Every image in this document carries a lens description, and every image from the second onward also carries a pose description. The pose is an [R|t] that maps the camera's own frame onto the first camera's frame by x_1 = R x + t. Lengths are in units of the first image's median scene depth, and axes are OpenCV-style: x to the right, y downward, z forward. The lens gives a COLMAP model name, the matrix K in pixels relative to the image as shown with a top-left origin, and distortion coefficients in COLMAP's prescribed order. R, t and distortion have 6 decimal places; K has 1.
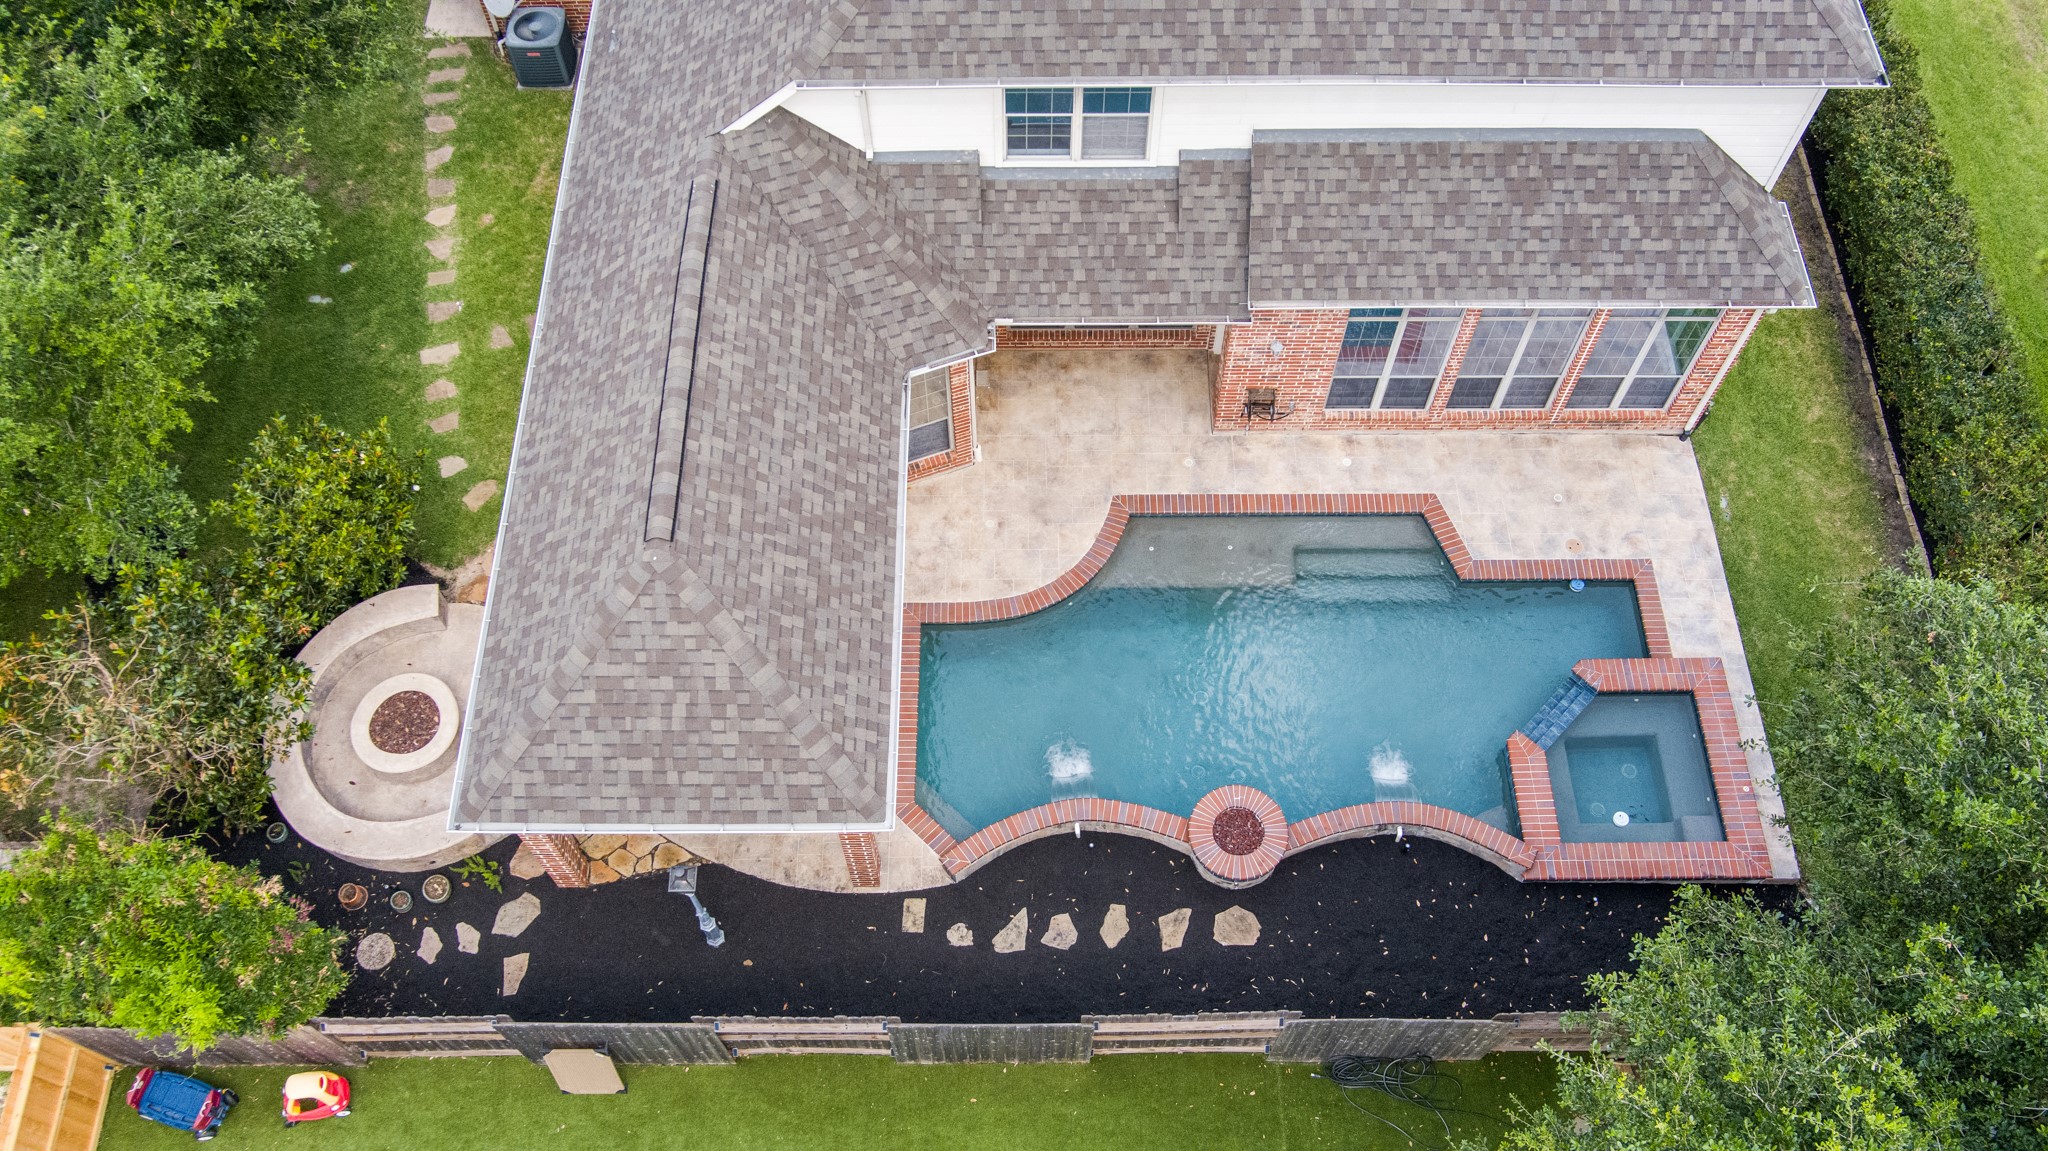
lens RADIAL K [[1660.7, 0, 1024.9], [0, 1660.7, 576.2], [0, 0, 1]] dist [-0.041969, 0.017787]
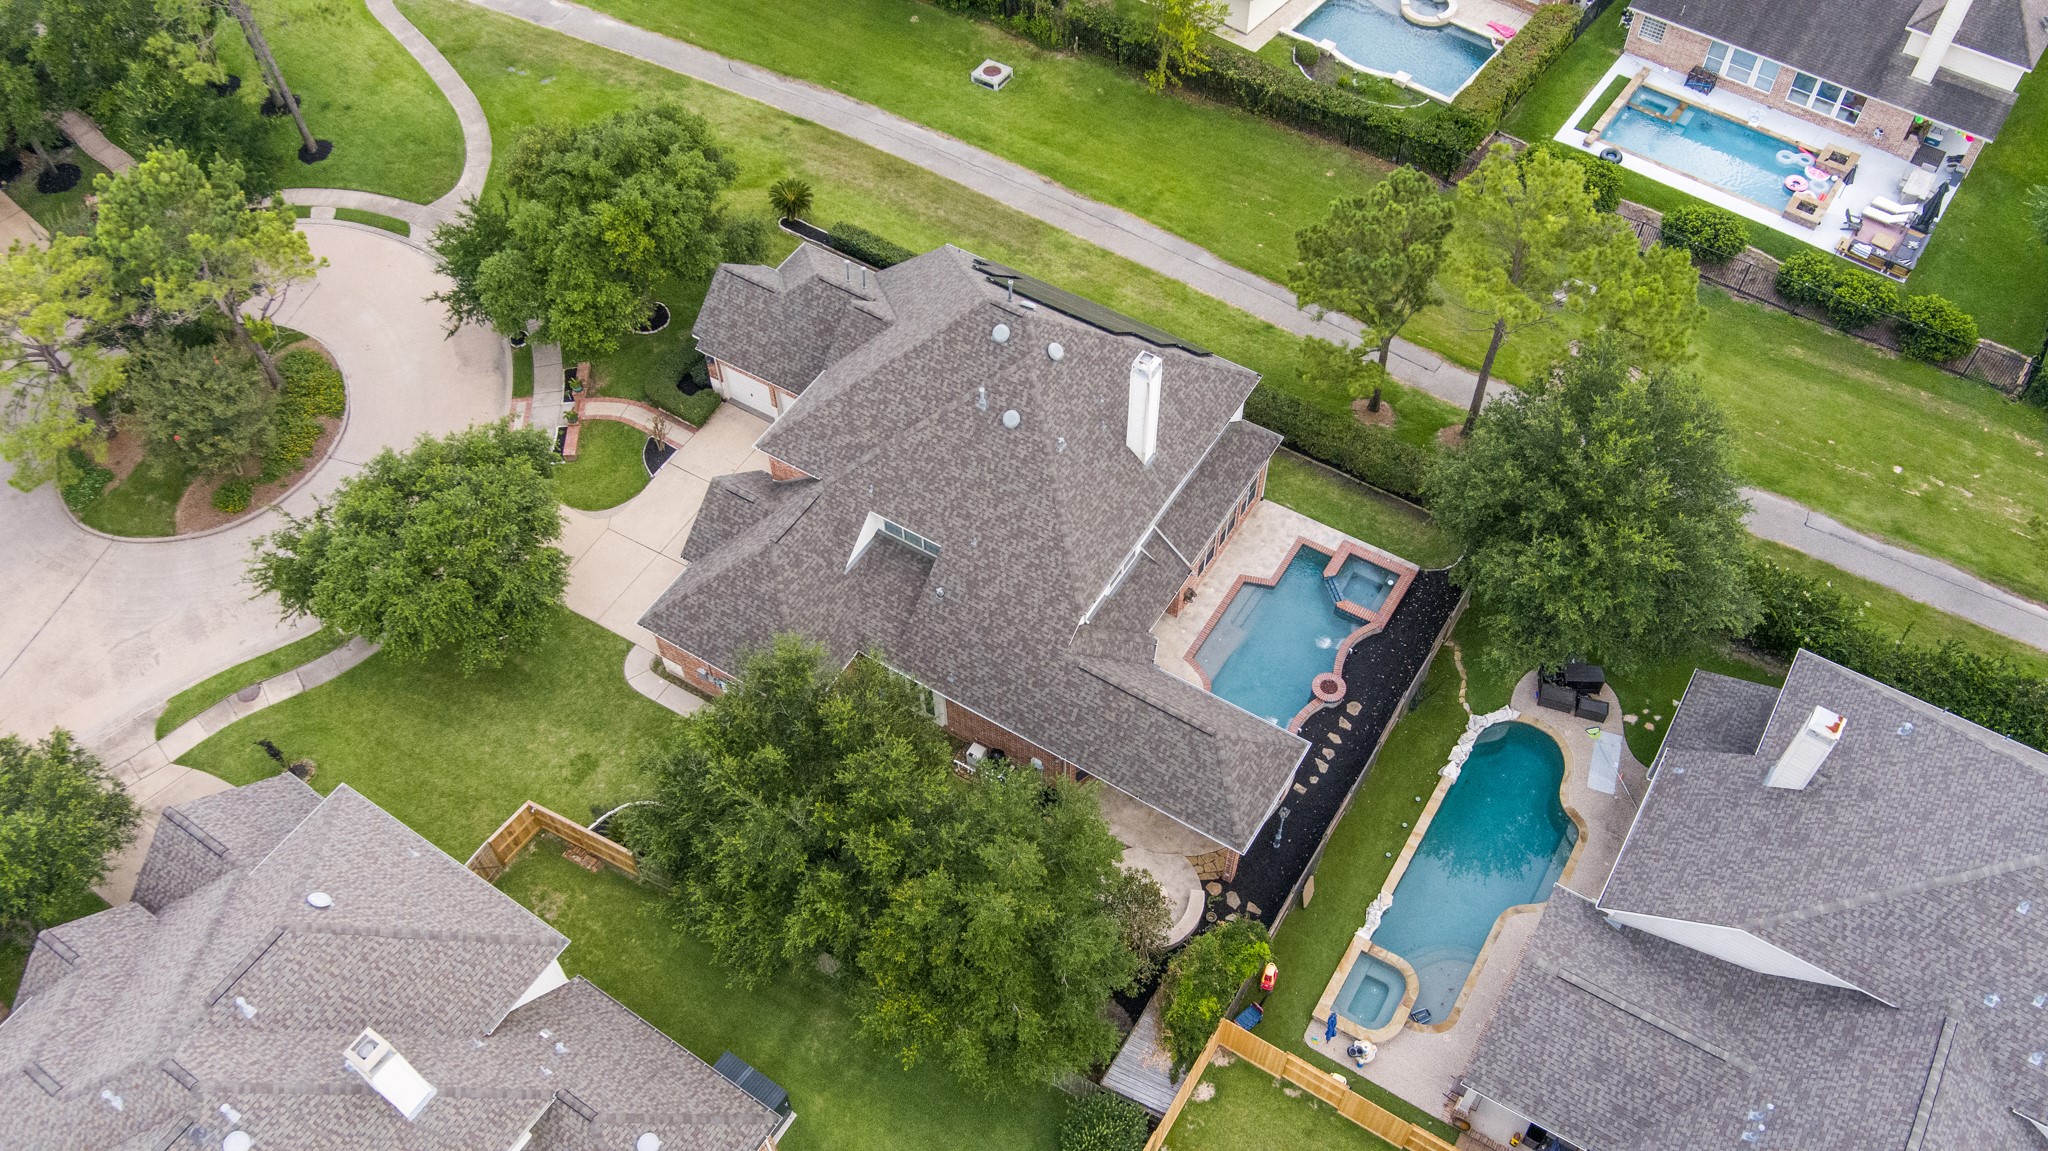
lens RADIAL K [[1660.7, 0, 1025.1], [0, 1660.7, 567.6], [0, 0, 1]] dist [-0.041969, 0.017787]
pose [[0.528355, -0.669274, 0.522411, -1.561867], [0.737206, 0.666861, 0.108739, -0.709120], [-0.421151, 0.327672, 0.845732, -1.333245]]
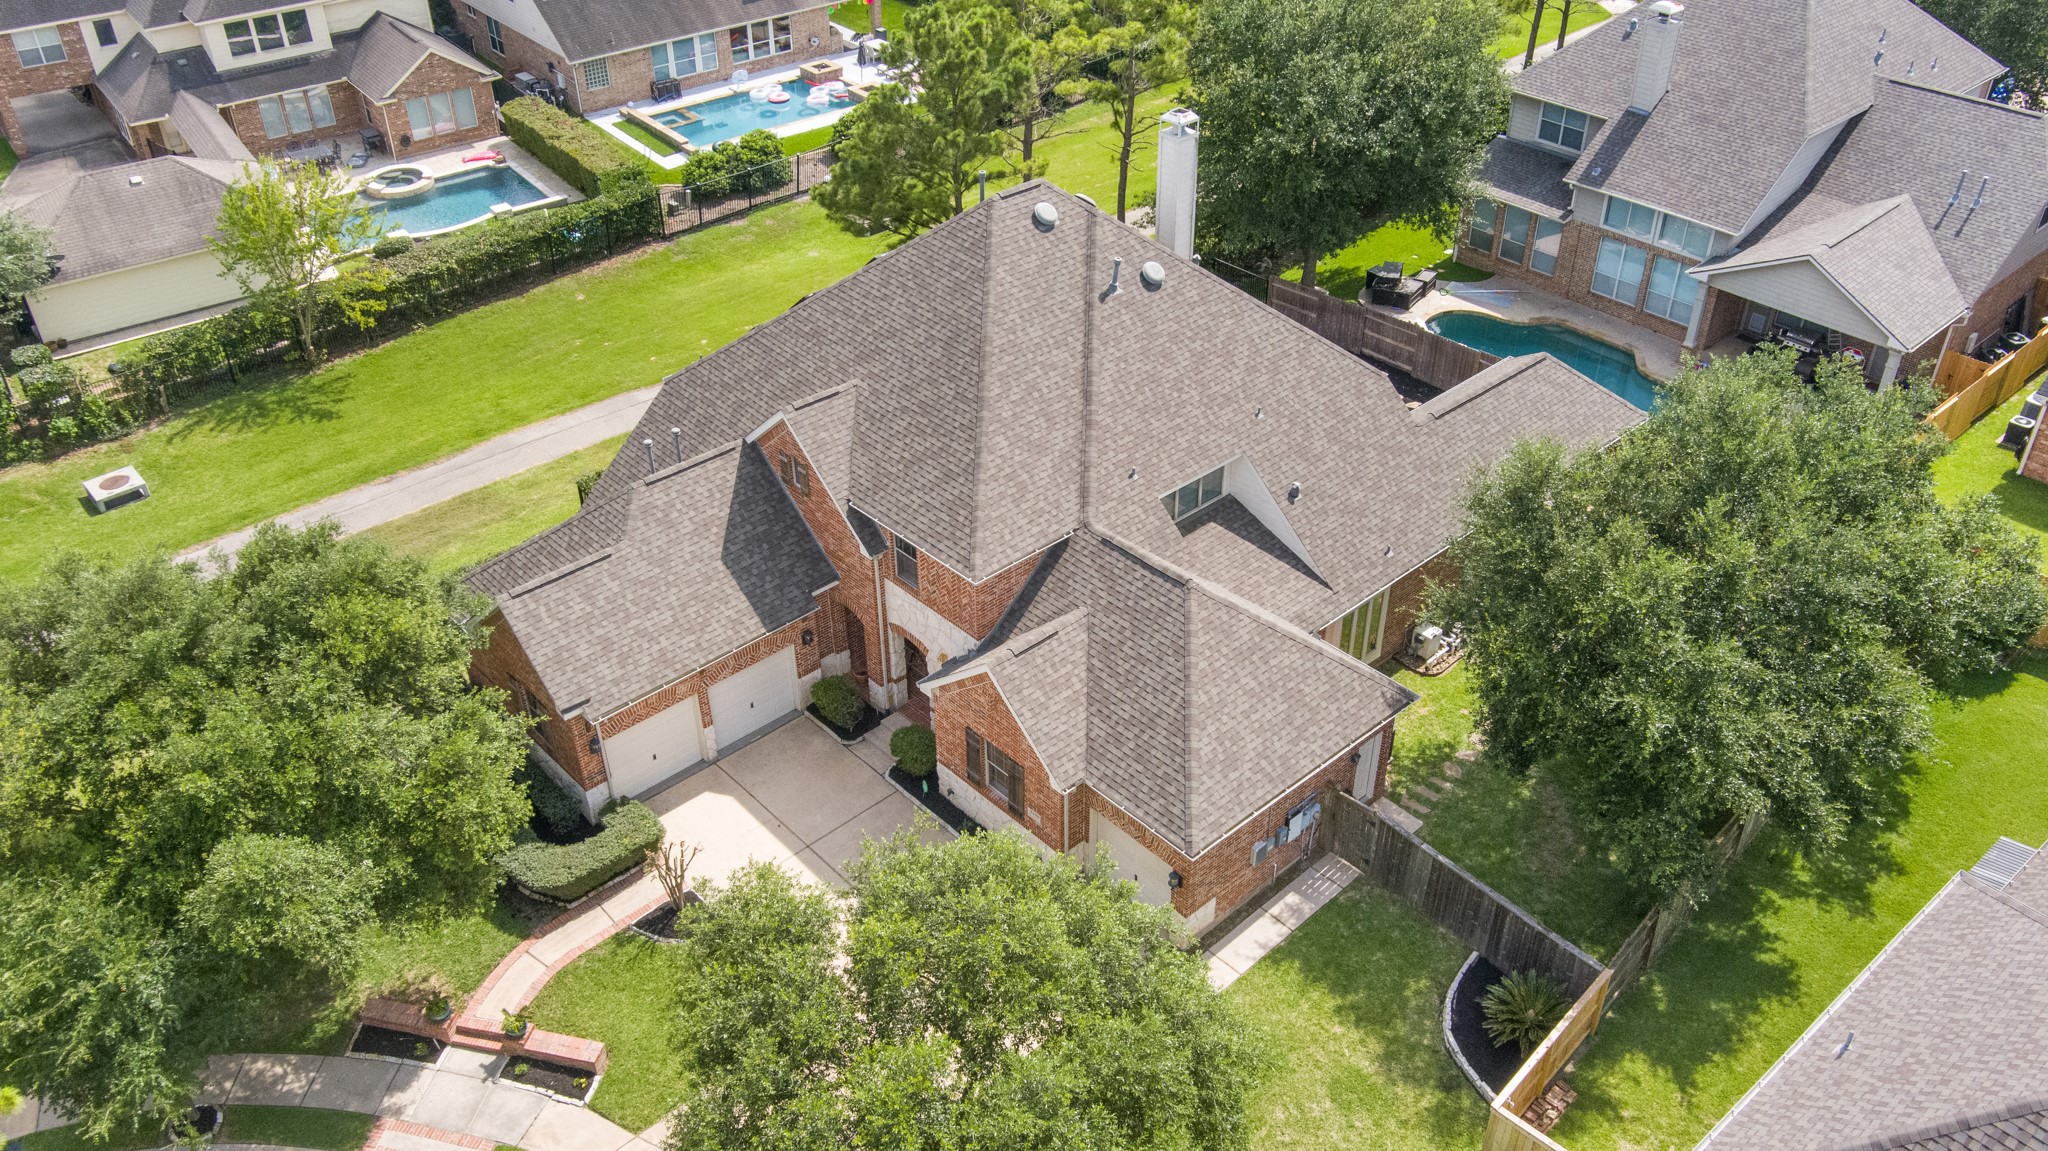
lens RADIAL K [[1660.7, 0, 1020.7], [0, 1660.7, 568.6], [0, 0, 1]] dist [-0.041969, 0.017787]
pose [[-0.662758, -0.413549, 0.624282, -1.267445], [0.662244, 0.065461, 0.746424, -2.142842], [-0.349549, 0.908125, 0.230485, 0.812839]]
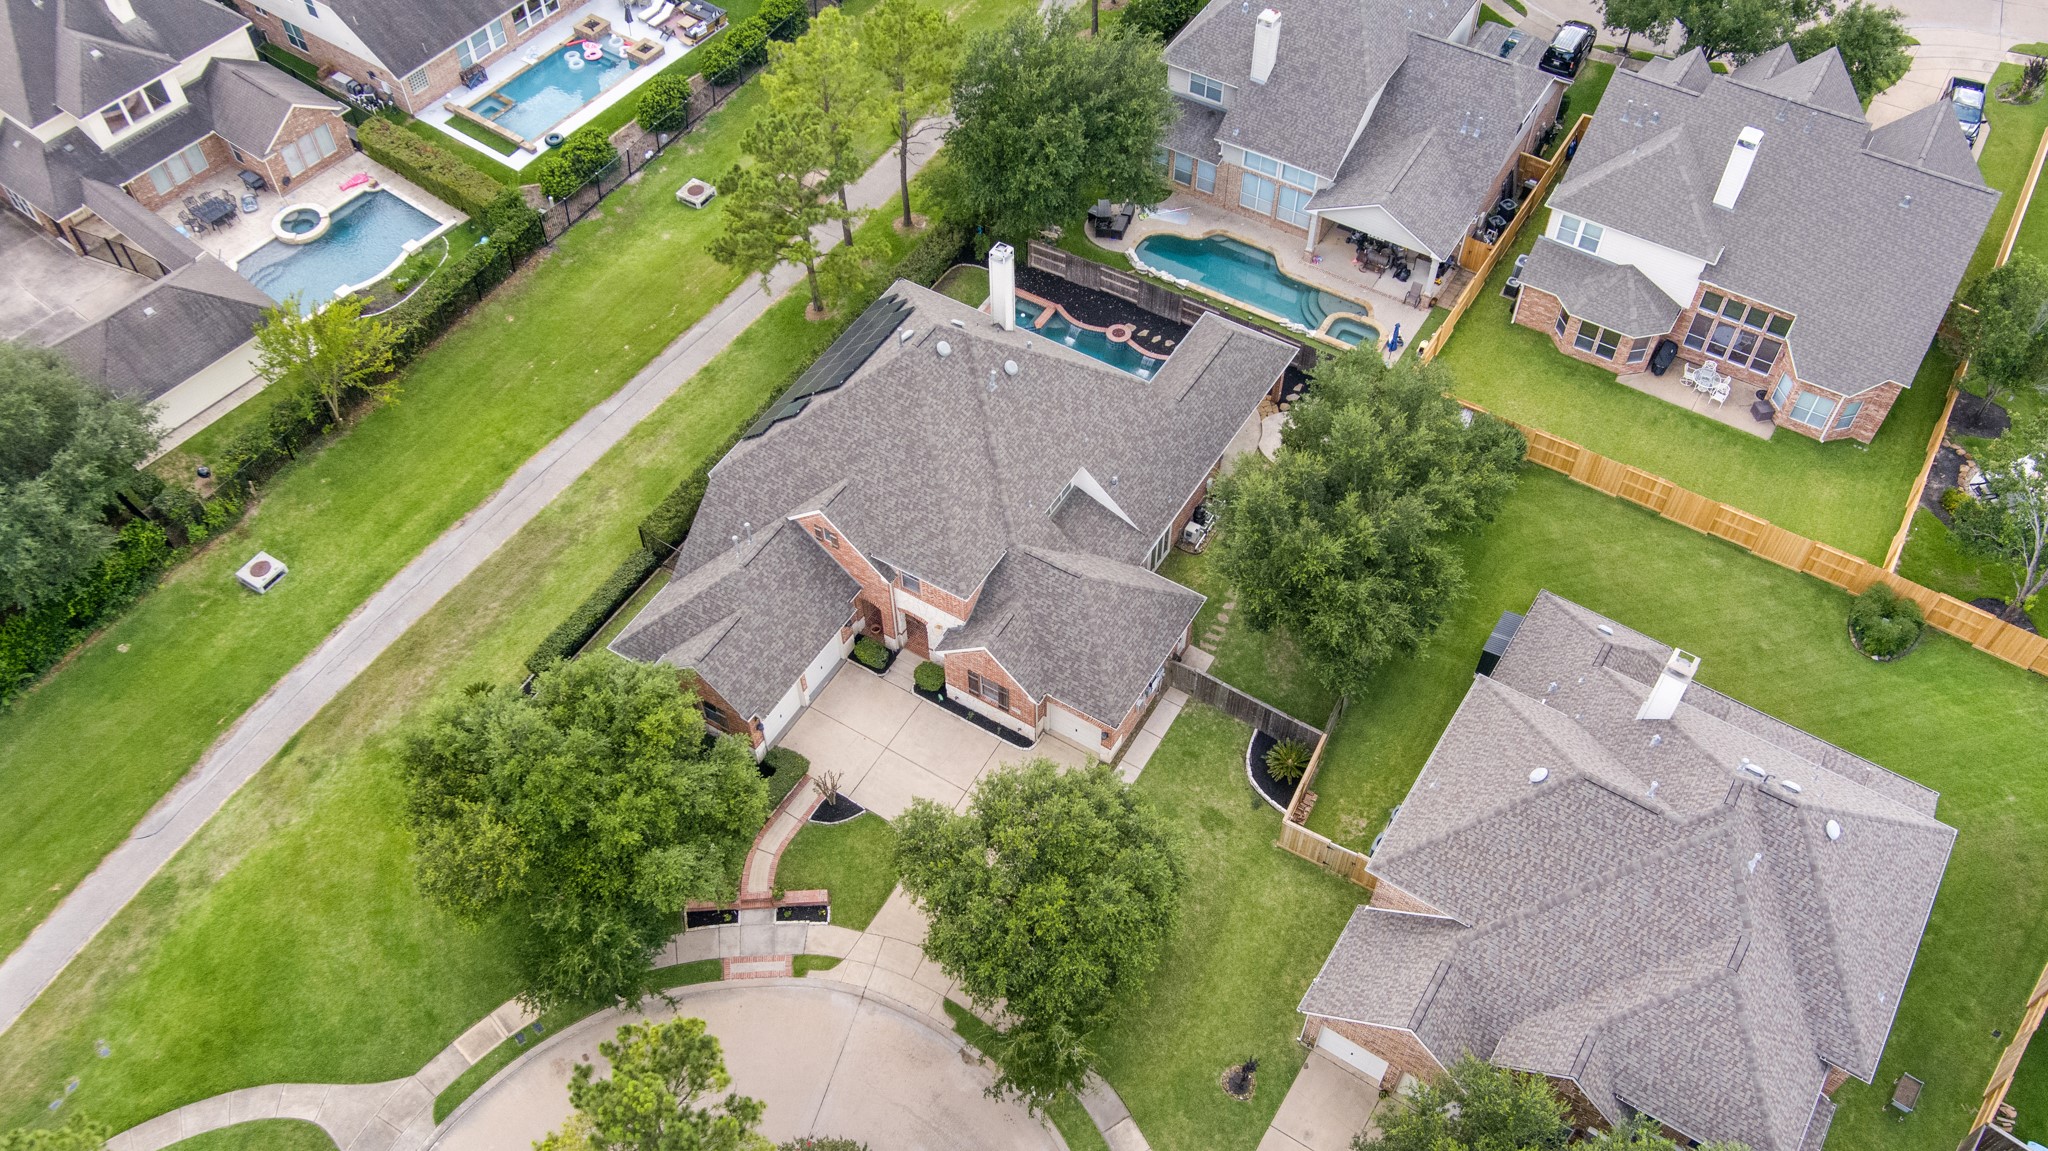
lens RADIAL K [[1660.7, 0, 1029.9], [0, 1660.7, 576.4], [0, 0, 1]] dist [-0.041969, 0.017787]
pose [[-0.847641, -0.402687, 0.345467, -1.307308], [0.470689, -0.270230, 0.839898, -3.406724], [-0.244860, 0.874539, 0.418598, -0.121291]]
